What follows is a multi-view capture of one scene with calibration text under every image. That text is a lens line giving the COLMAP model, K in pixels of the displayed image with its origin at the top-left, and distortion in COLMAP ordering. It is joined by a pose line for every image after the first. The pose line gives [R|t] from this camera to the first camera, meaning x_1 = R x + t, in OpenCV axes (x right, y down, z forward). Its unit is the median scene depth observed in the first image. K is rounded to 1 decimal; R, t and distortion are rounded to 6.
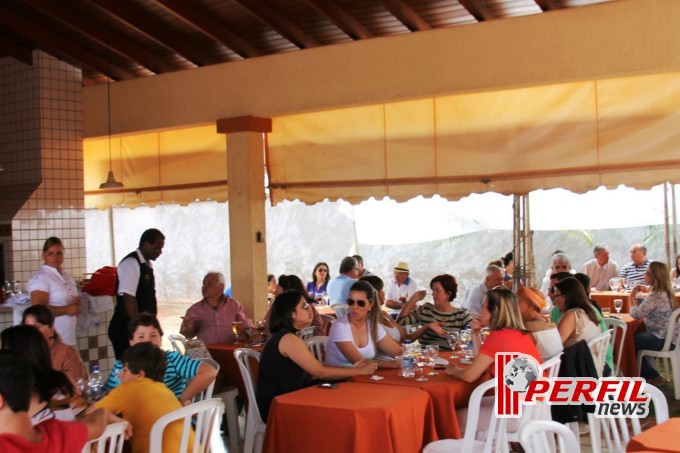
lens RADIAL K [[995.2, 0, 338.0], [0, 995.2, 249.9], [0, 0, 1]] dist [-0.150409, 0.126247]
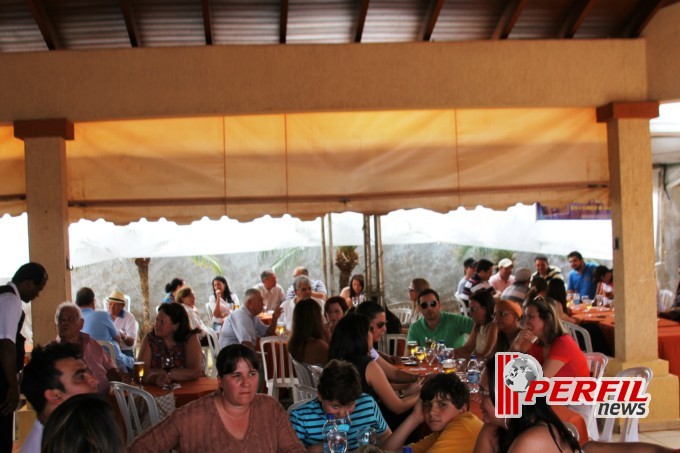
lens RADIAL K [[995.2, 0, 338.0], [0, 995.2, 249.9], [0, 0, 1]] dist [-0.150409, 0.126247]
pose [[0.740665, -0.010241, 0.671796, -0.514811], [0.036398, 0.999027, -0.024901, 0.004839], [-0.670888, 0.042895, 0.740317, 0.253410]]
